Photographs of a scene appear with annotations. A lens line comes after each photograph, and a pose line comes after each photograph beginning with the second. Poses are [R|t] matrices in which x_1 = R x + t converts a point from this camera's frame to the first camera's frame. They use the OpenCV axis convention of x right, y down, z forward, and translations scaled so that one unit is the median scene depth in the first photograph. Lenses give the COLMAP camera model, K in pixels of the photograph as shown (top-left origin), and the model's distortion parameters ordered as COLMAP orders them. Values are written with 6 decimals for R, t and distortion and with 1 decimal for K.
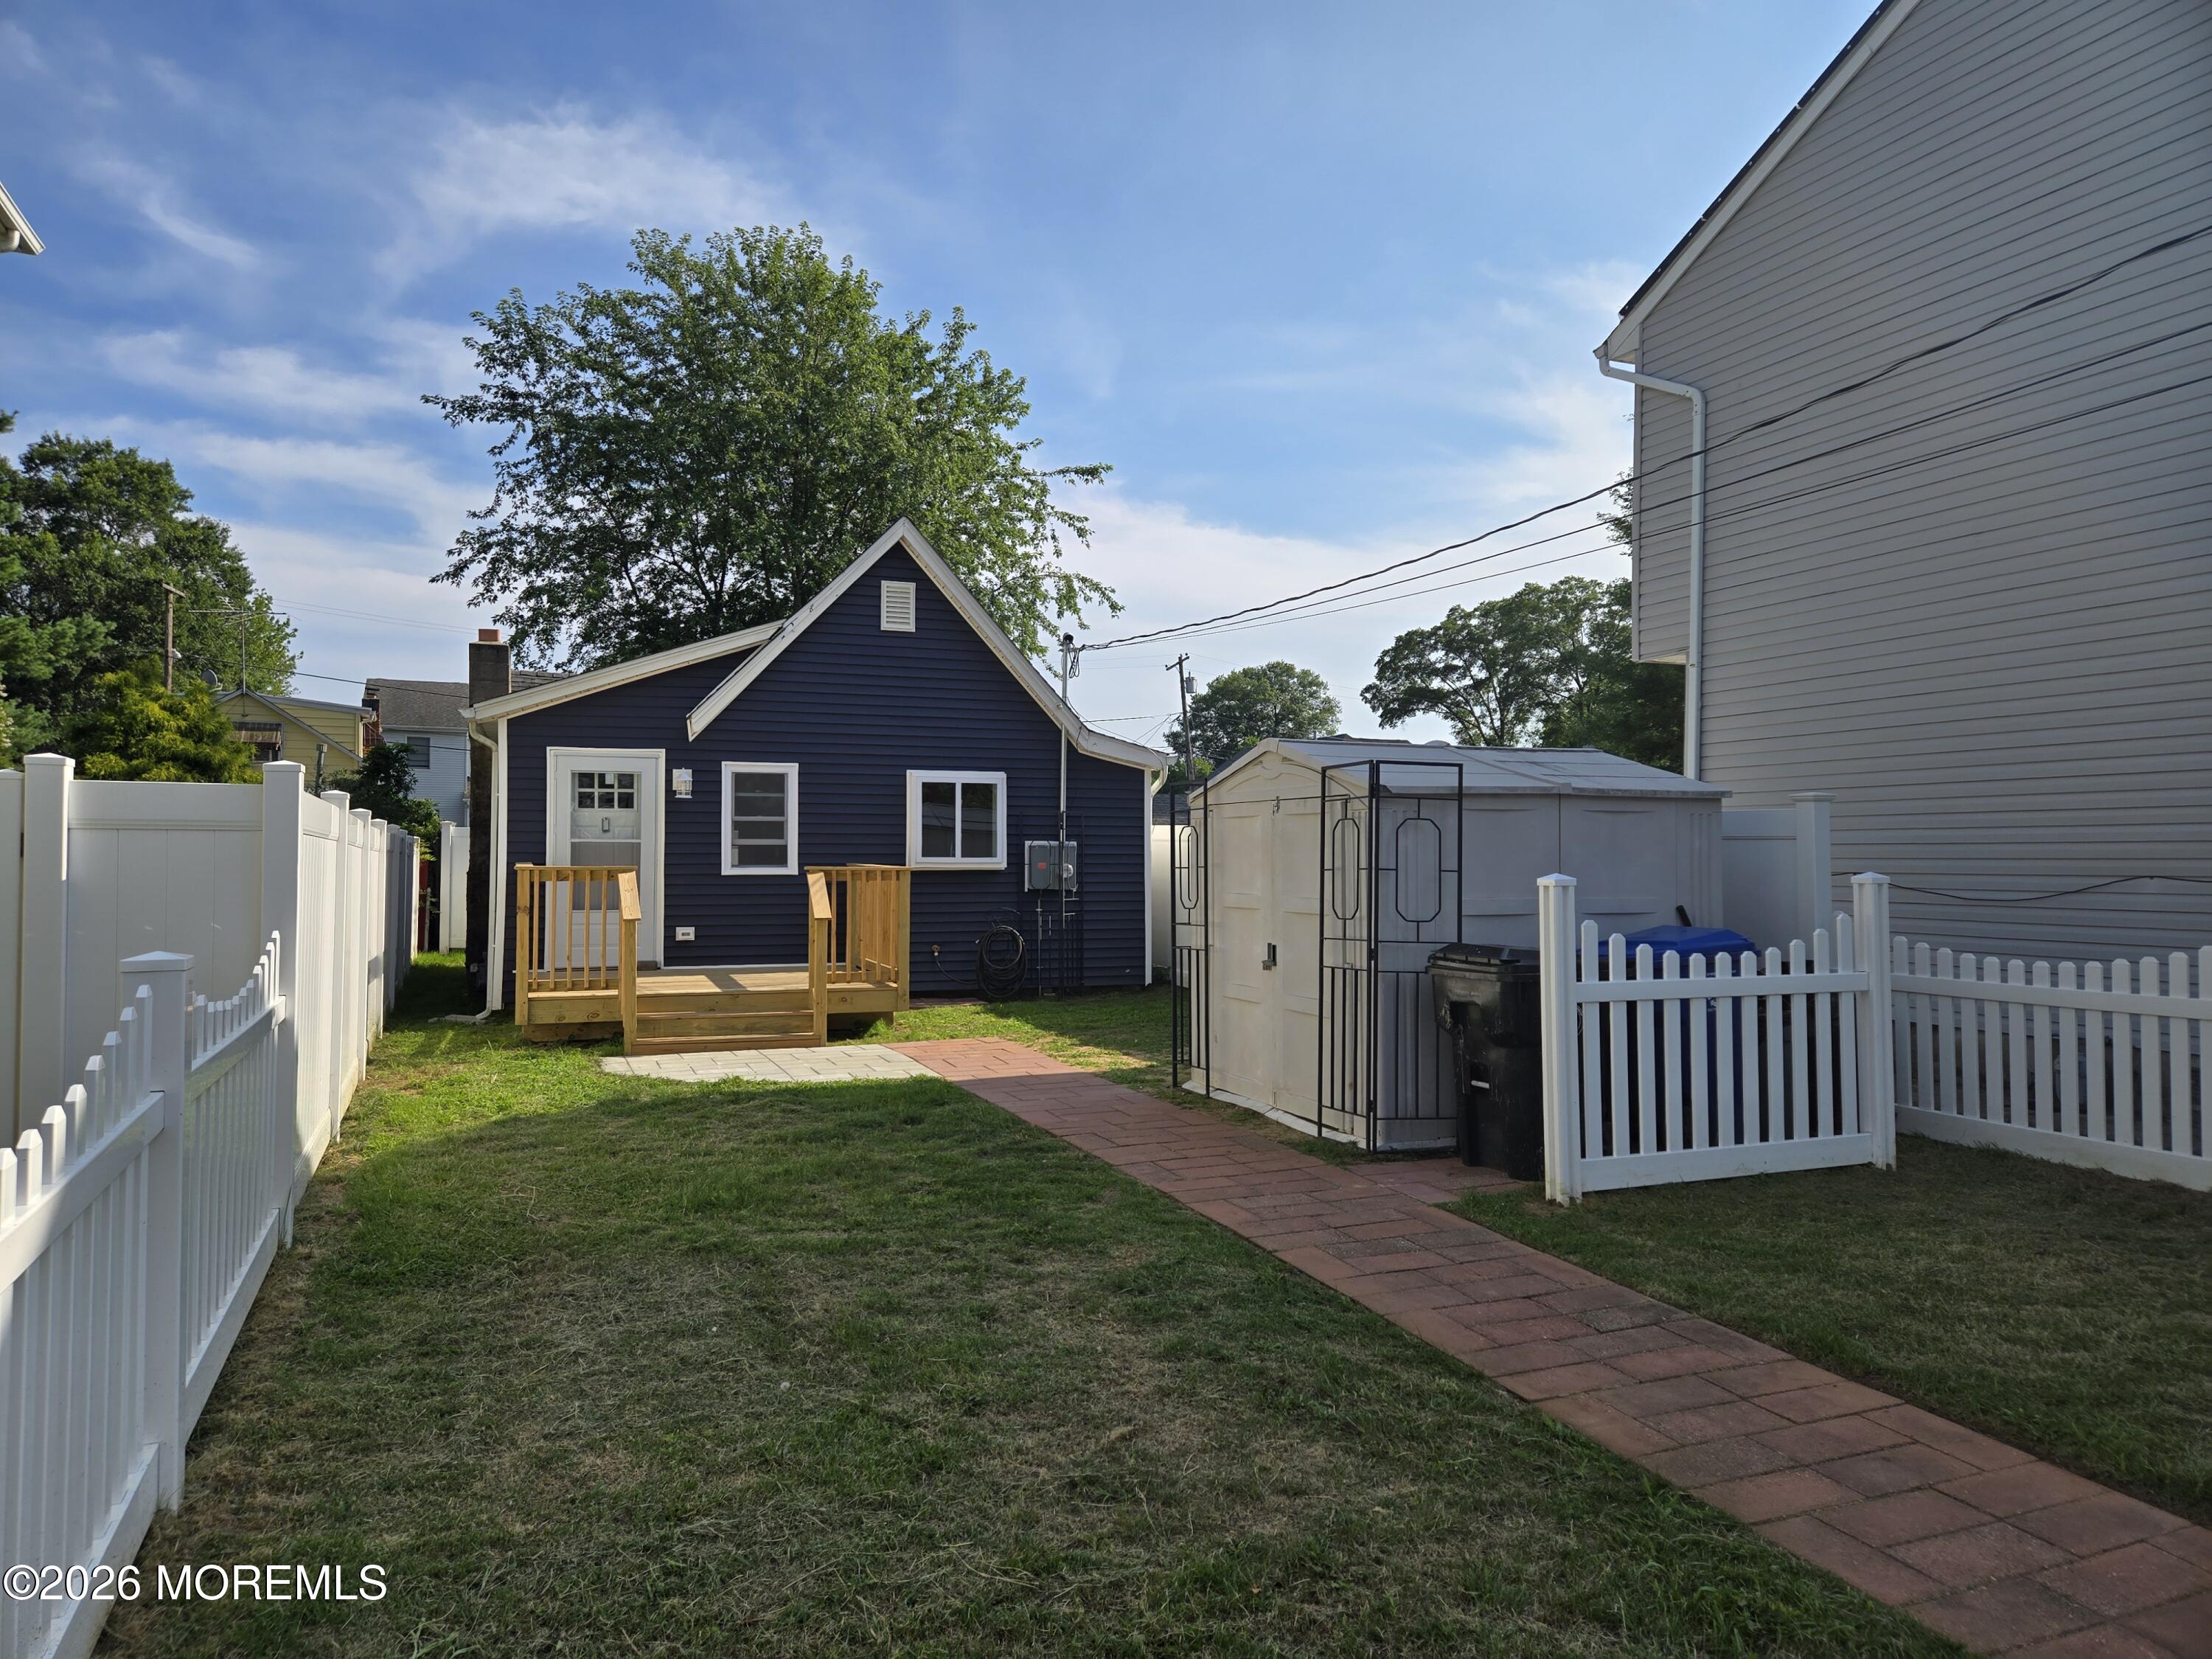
lens RADIAL K [[1481.5, 0, 1090.8], [0, 1481.5, 819.0], [0, 0, 1]] dist [0.078063, -0.064402]
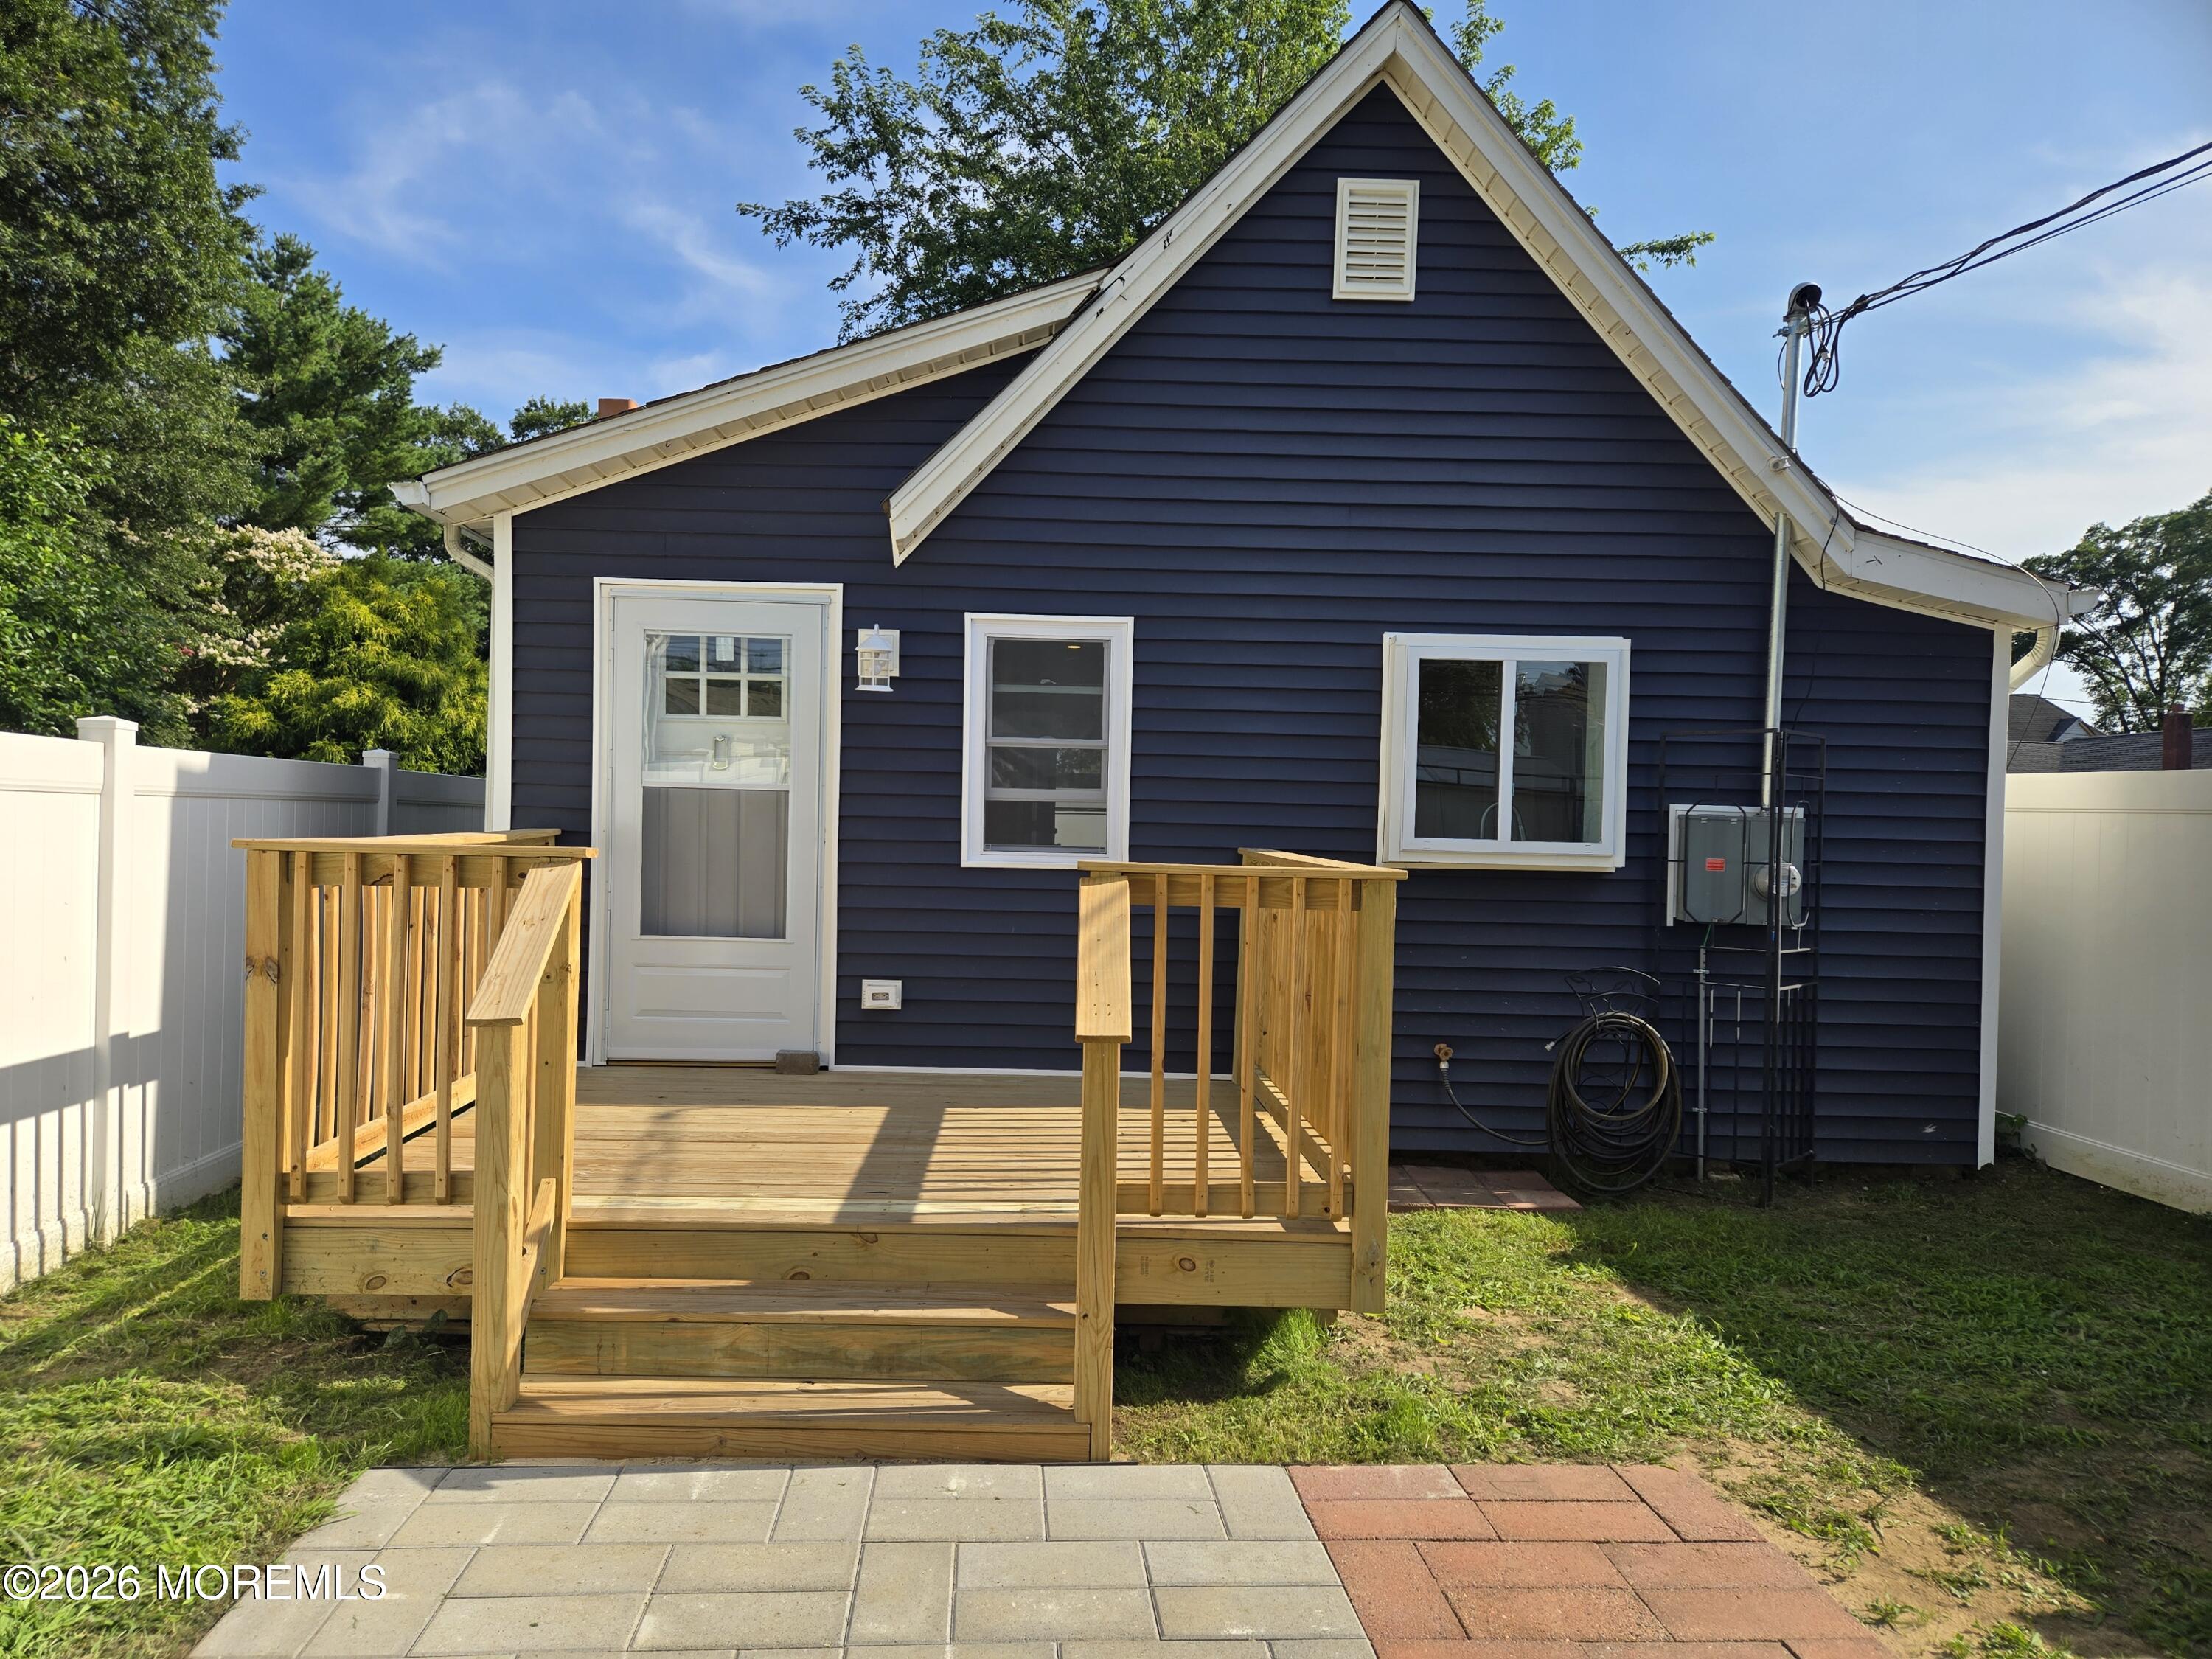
lens RADIAL K [[1481.5, 0, 1068.6], [0, 1481.5, 849.8], [0, 0, 1]] dist [0.078063, -0.064402]
pose [[0.948857, 0.026186, -0.314619, -0.072030], [-0.014164, 0.999082, 0.040439, 0.013008], [0.315389, -0.033915, 0.948356, 0.550084]]
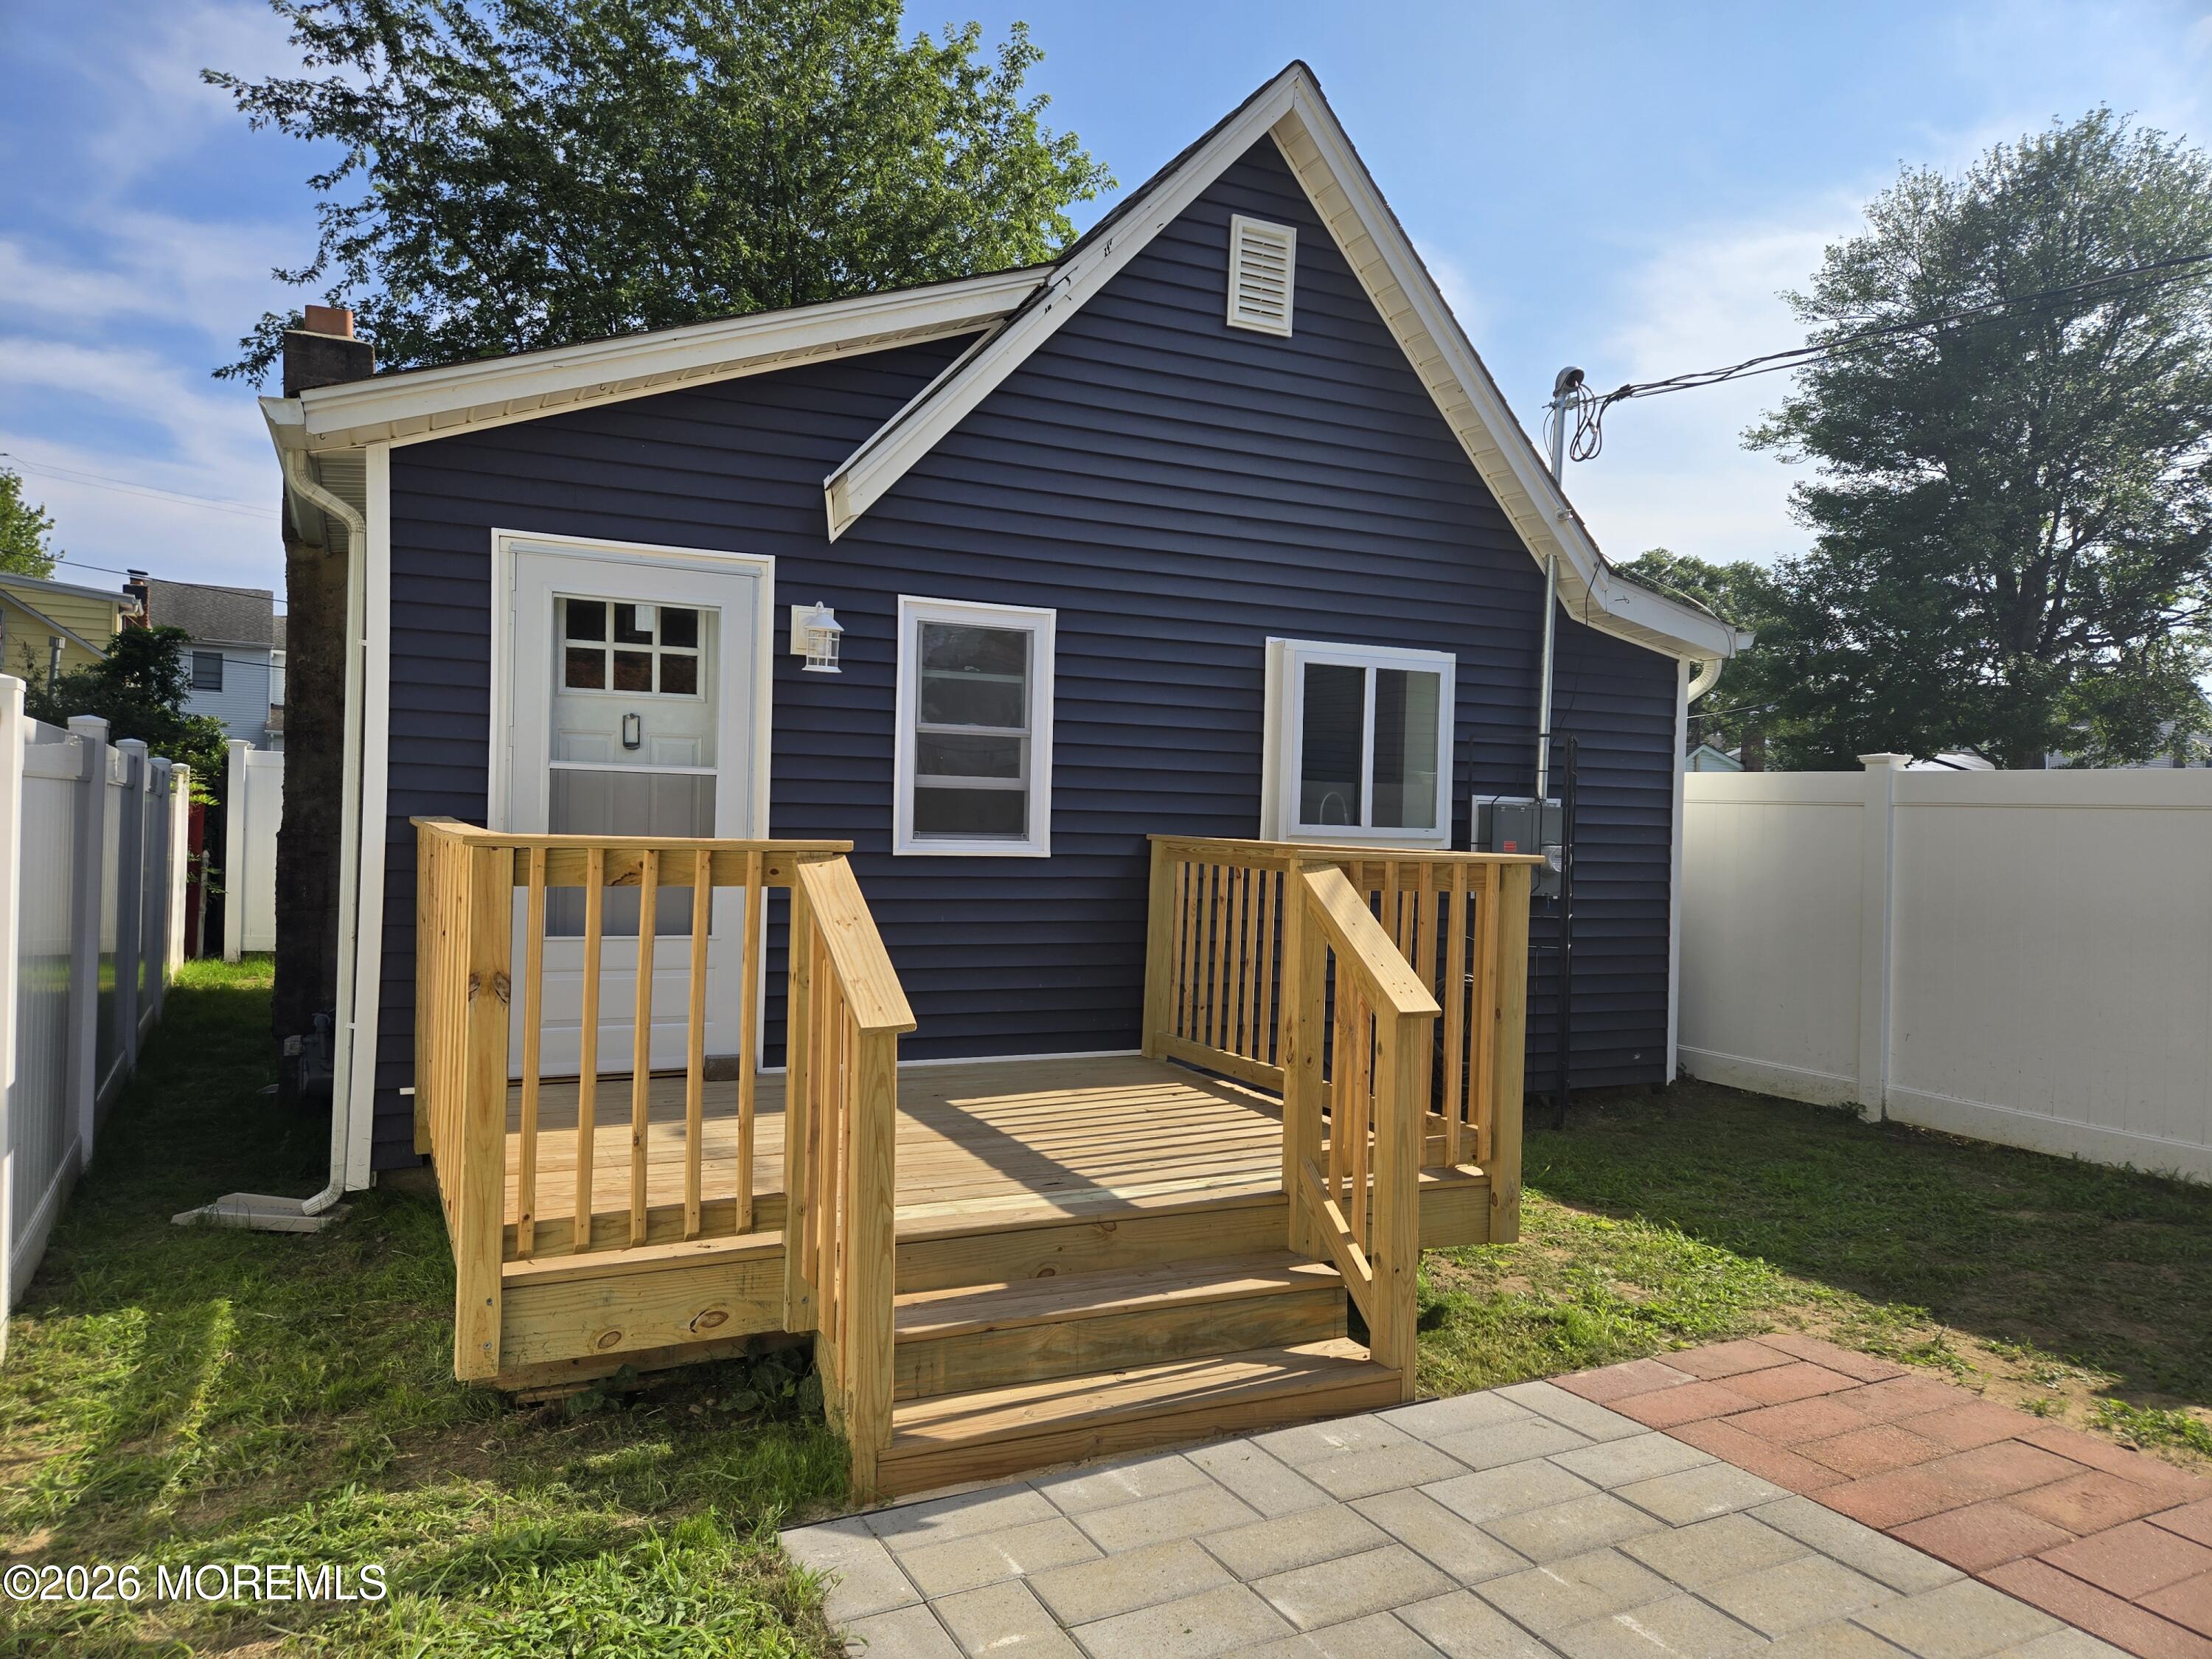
lens RADIAL K [[1481.5, 0, 1087.2], [0, 1481.5, 836.0], [0, 0, 1]] dist [0.078063, -0.064402]
pose [[0.994389, 0.021451, 0.103584, -0.221592], [-0.025273, 0.999042, 0.035729, 0.013931], [-0.102718, -0.038146, 0.993979, 0.525898]]
